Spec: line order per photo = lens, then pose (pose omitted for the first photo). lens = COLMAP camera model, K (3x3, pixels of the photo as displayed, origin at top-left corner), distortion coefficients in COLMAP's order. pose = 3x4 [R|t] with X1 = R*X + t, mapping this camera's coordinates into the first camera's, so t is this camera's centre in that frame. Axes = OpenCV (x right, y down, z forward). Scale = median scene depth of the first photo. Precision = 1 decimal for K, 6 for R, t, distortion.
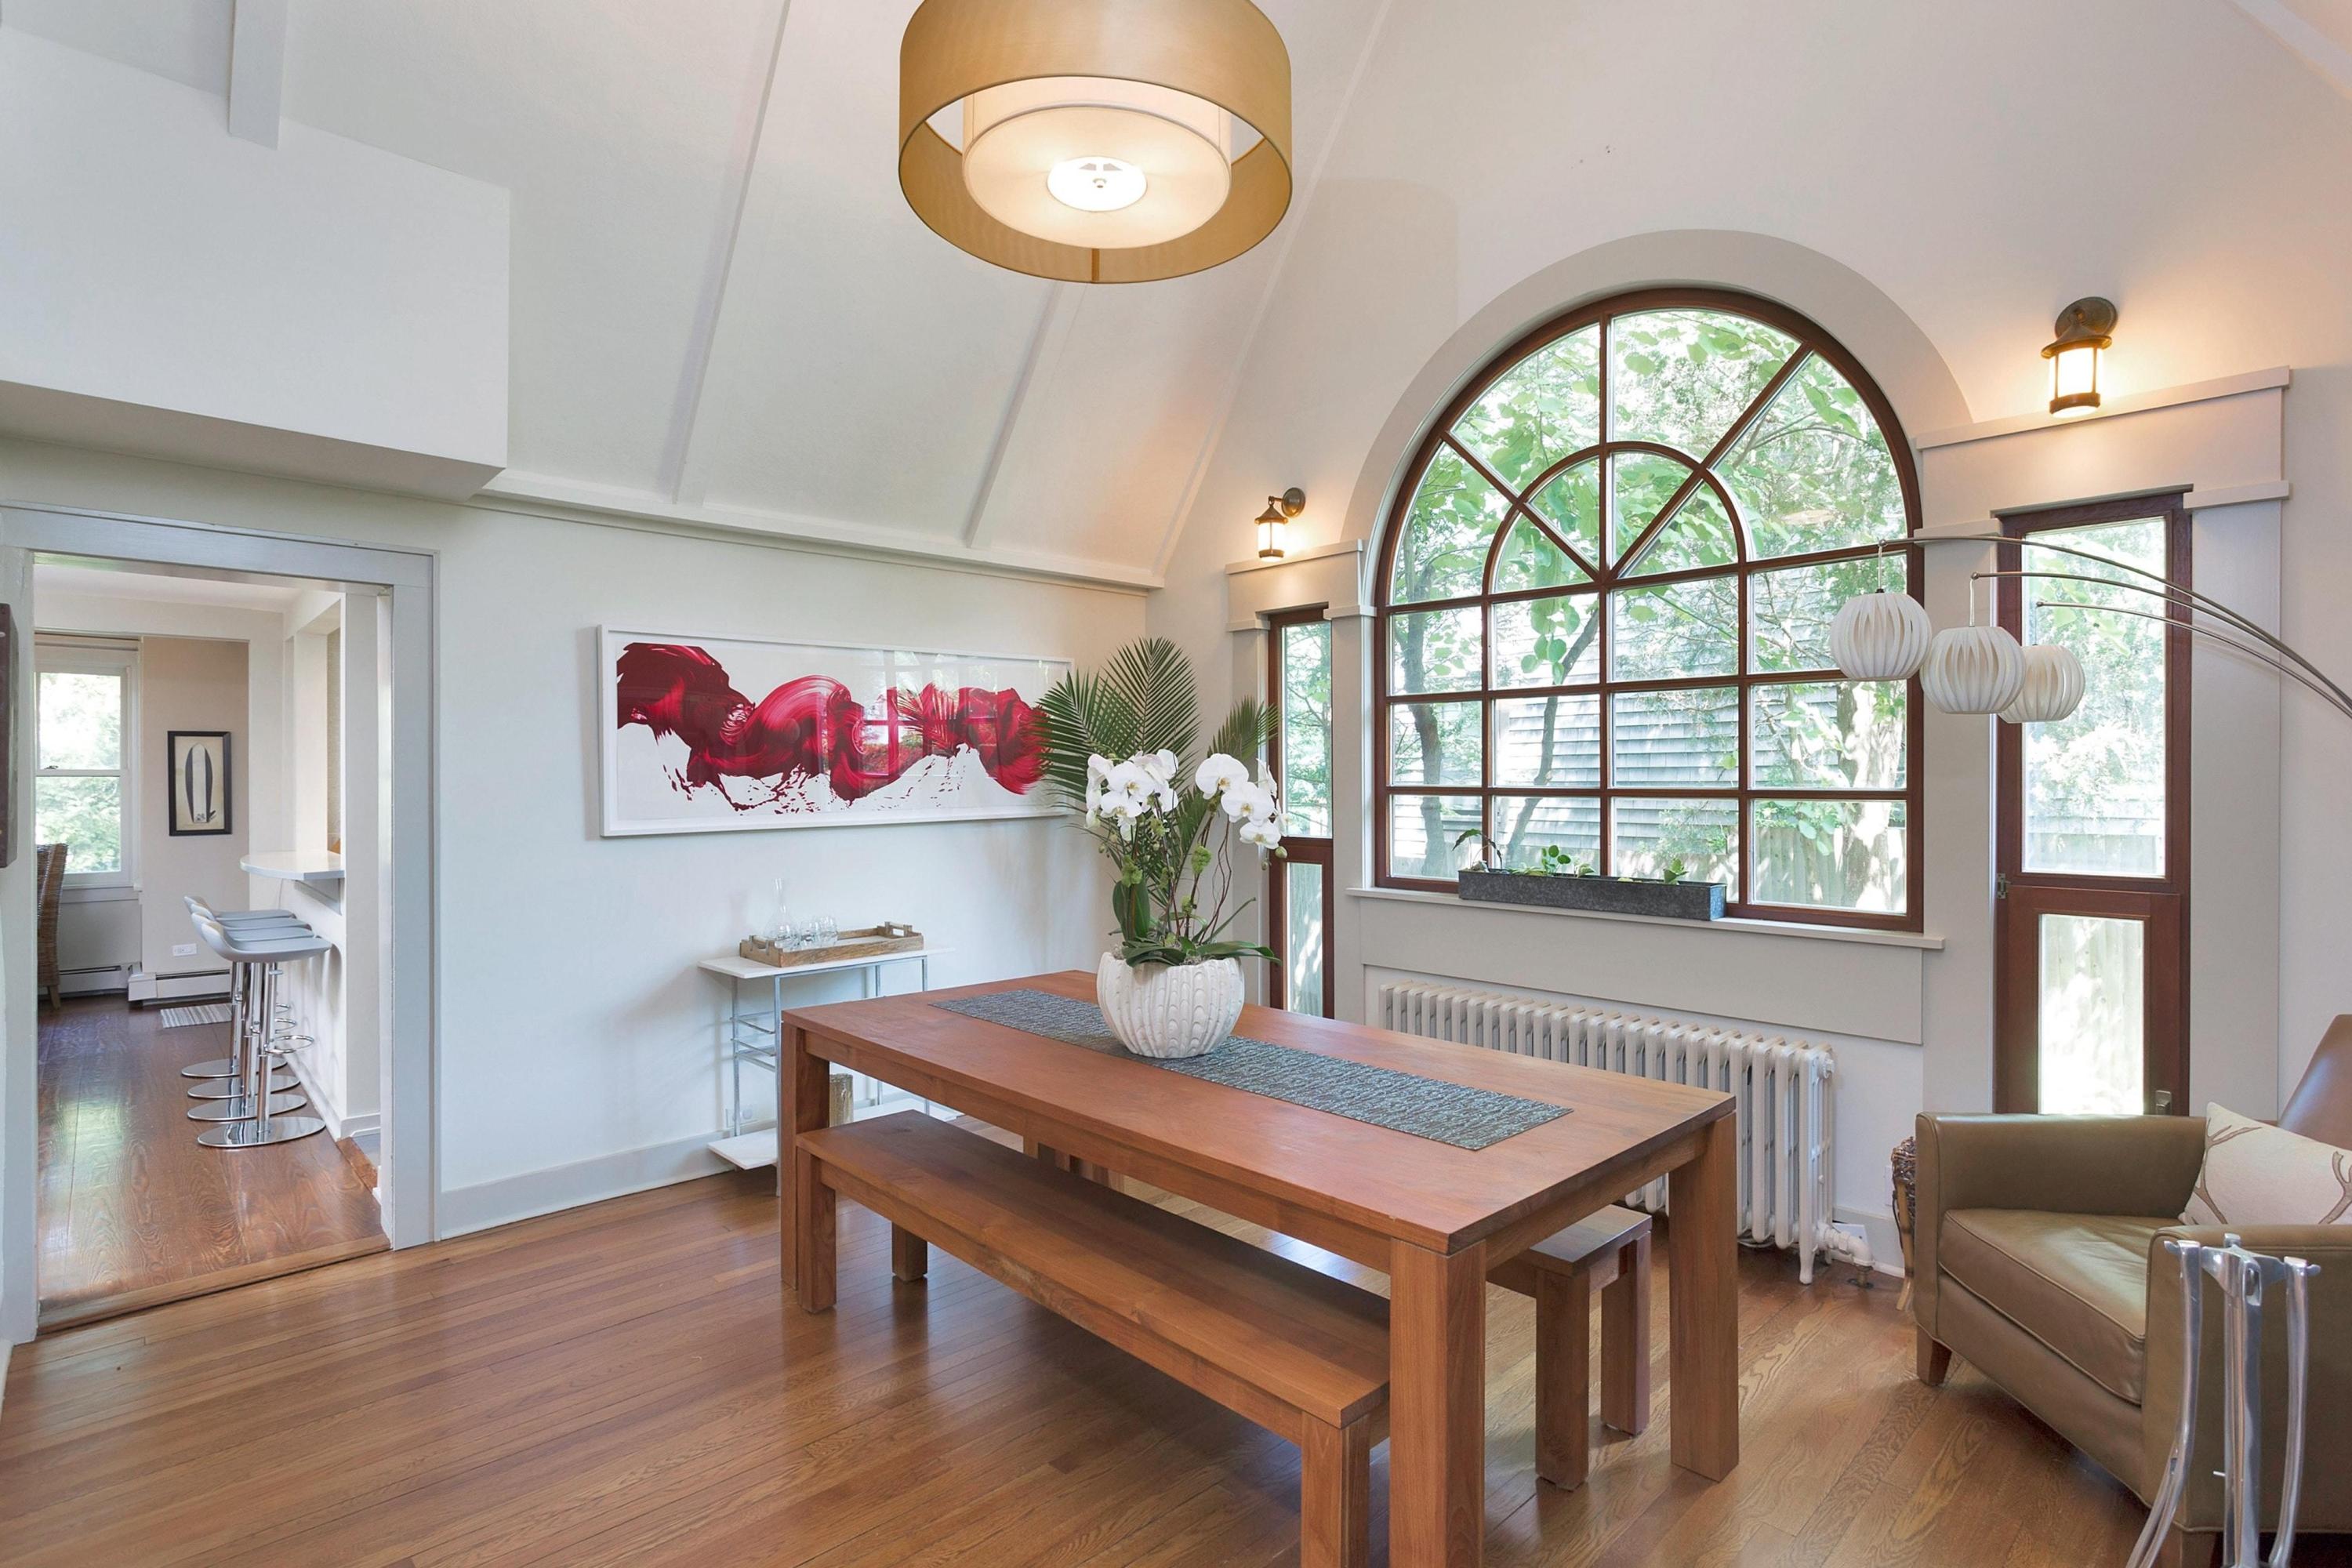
lens RADIAL K [[1176.7, 0, 1180.0], [0, 1176.7, 786.2], [0, 0, 1]] dist [0.015184, 0.000382]
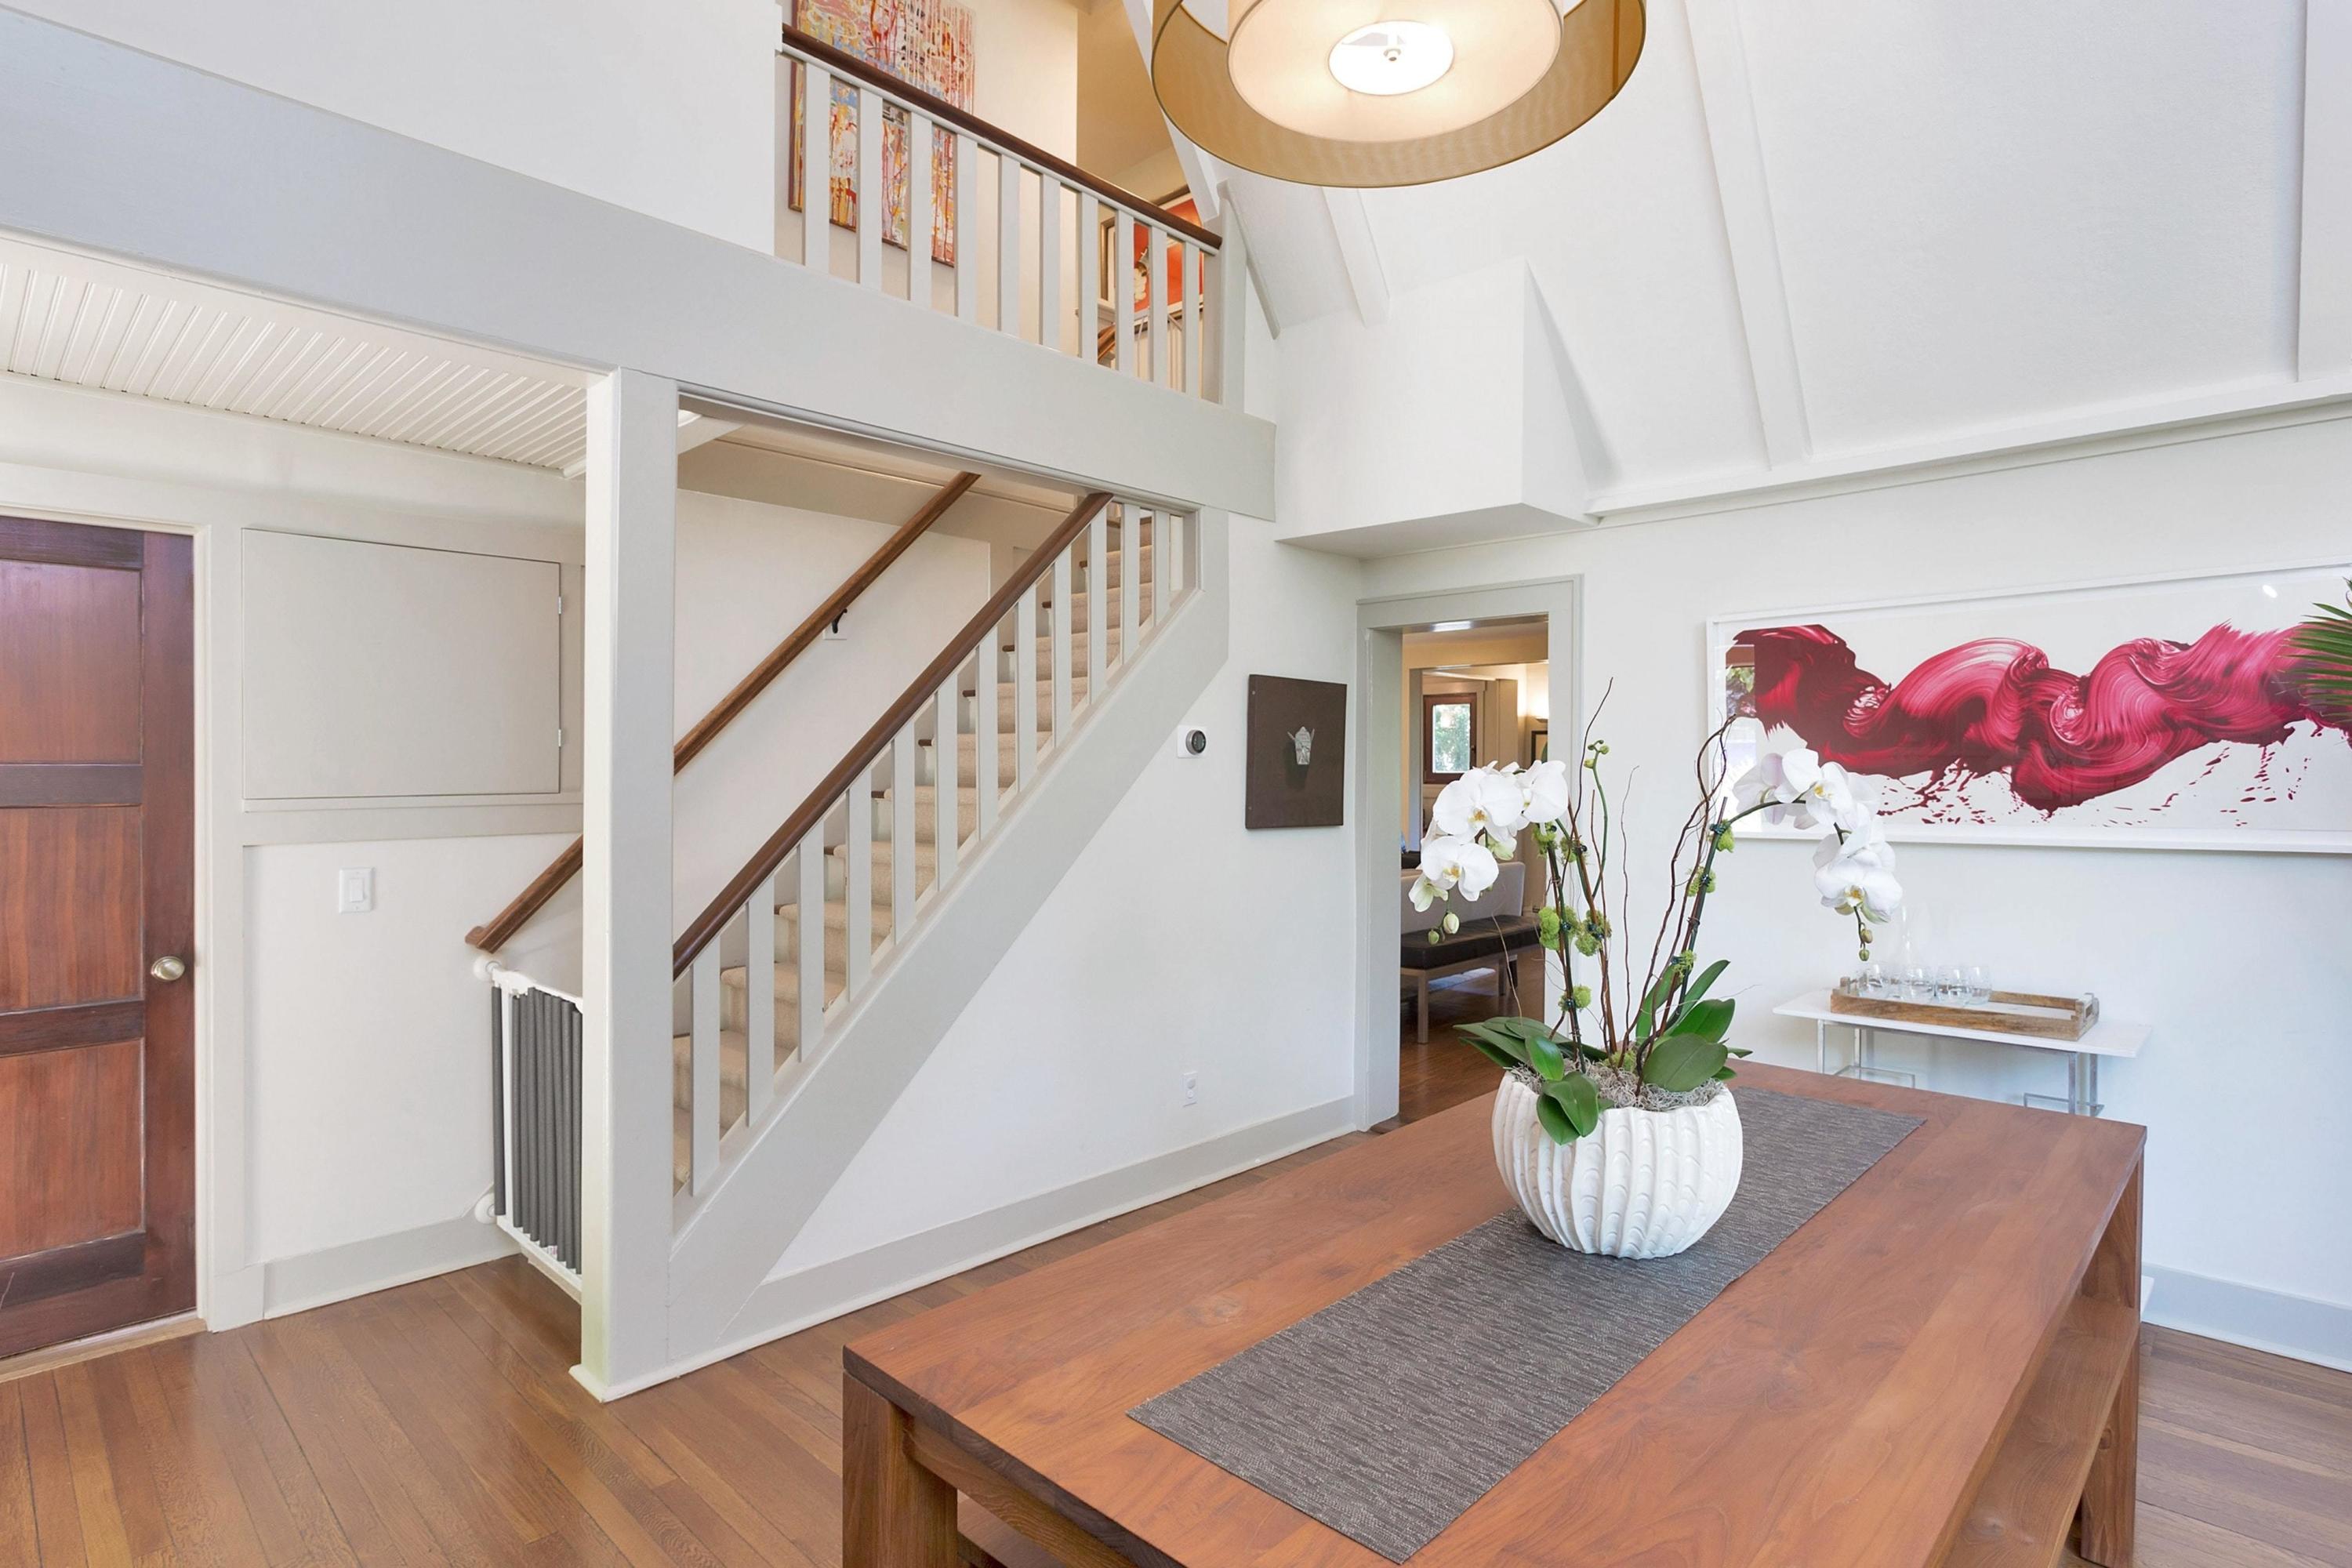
lens RADIAL K [[1176.7, 0, 1179.5], [0, 1176.7, 775.3], [0, 0, 1]] dist [0.015184, 0.000382]
pose [[0.059292, 0.013591, -0.998148, 0.405796], [0.000226, 0.999907, 0.013629, -0.019035], [0.998241, -0.001034, 0.059284, 0.459568]]
